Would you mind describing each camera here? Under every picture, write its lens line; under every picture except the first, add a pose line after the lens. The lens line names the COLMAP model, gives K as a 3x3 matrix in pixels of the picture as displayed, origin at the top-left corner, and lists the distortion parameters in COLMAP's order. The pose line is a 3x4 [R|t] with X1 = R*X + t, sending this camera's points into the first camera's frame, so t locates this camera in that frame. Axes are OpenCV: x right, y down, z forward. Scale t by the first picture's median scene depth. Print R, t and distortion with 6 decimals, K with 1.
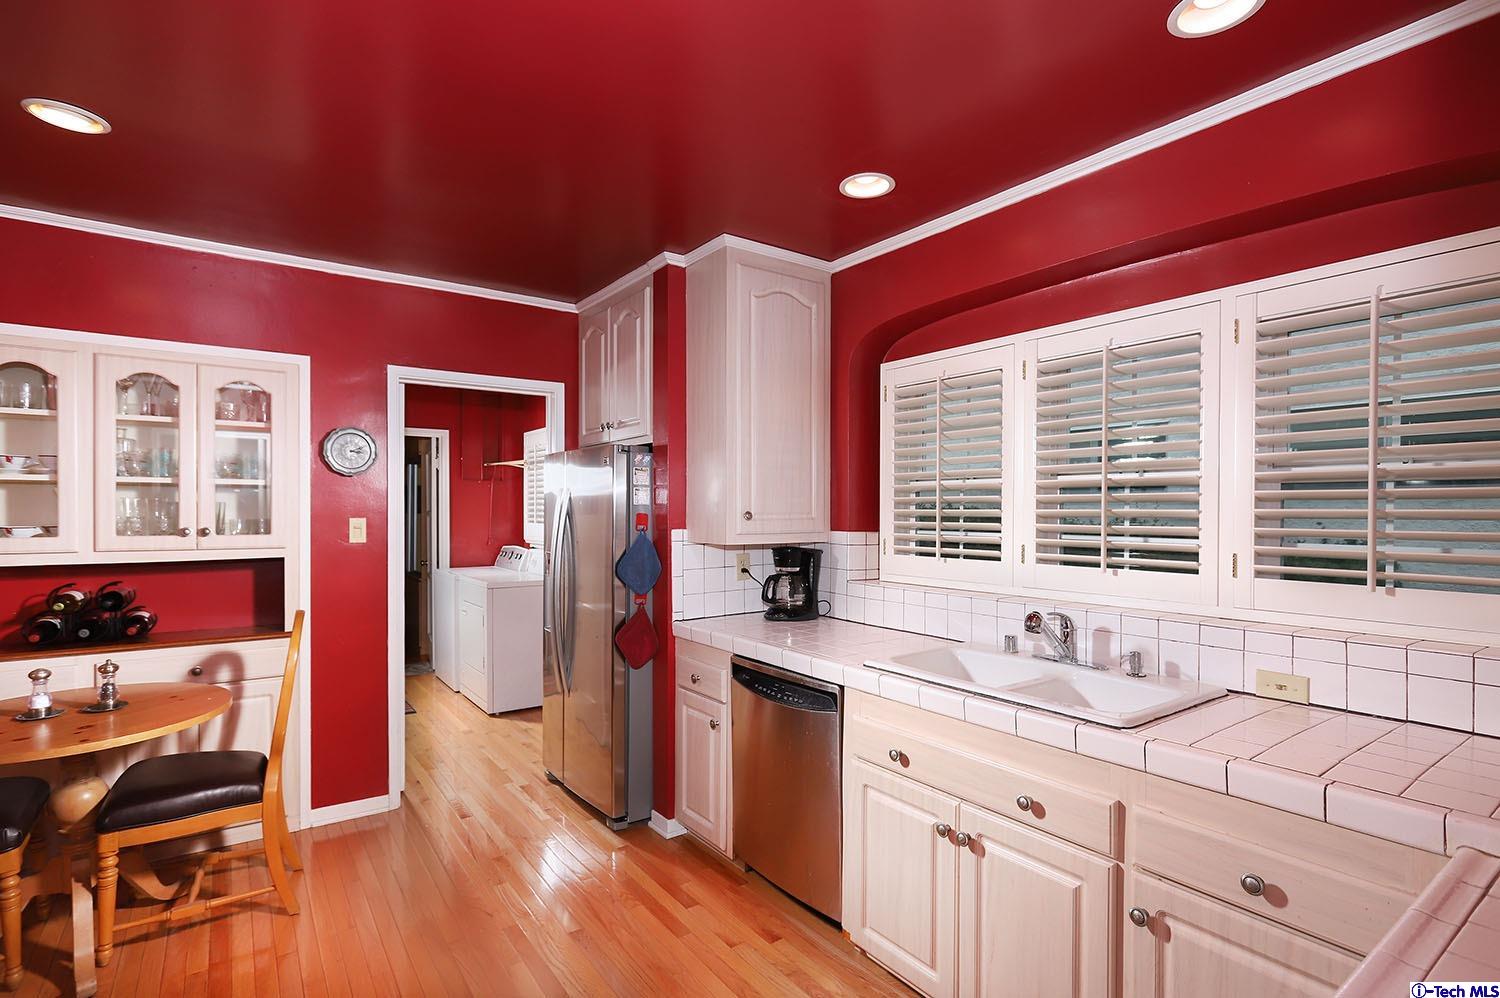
lens RADIAL K [[724.0, 0, 748.4], [0, 724.0, 526.1], [0, 0, 1]] dist [-0.039806, 0.000144]
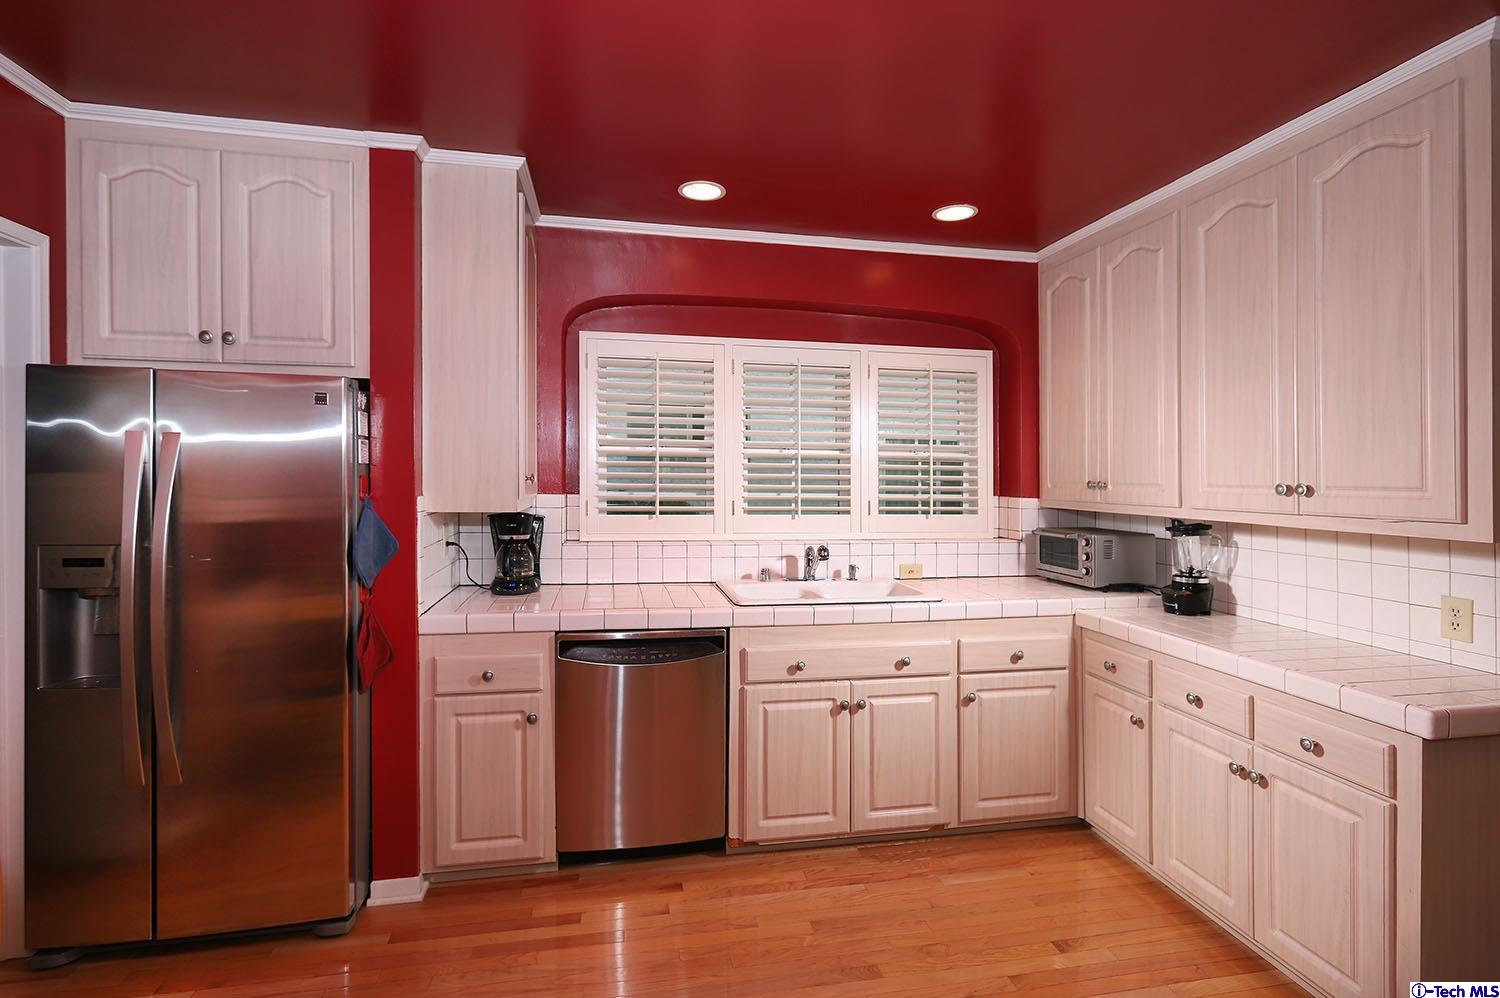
lens RADIAL K [[704.4, 0, 747.6], [0, 704.4, 489.5], [0, 0, 1]] dist [0.004129, 0.000531]
pose [[0.407358, -0.024756, 0.912933, -0.848447], [0.005855, 0.999683, 0.024496, -0.028350], [-0.913250, -0.004634, 0.407374, 0.488992]]
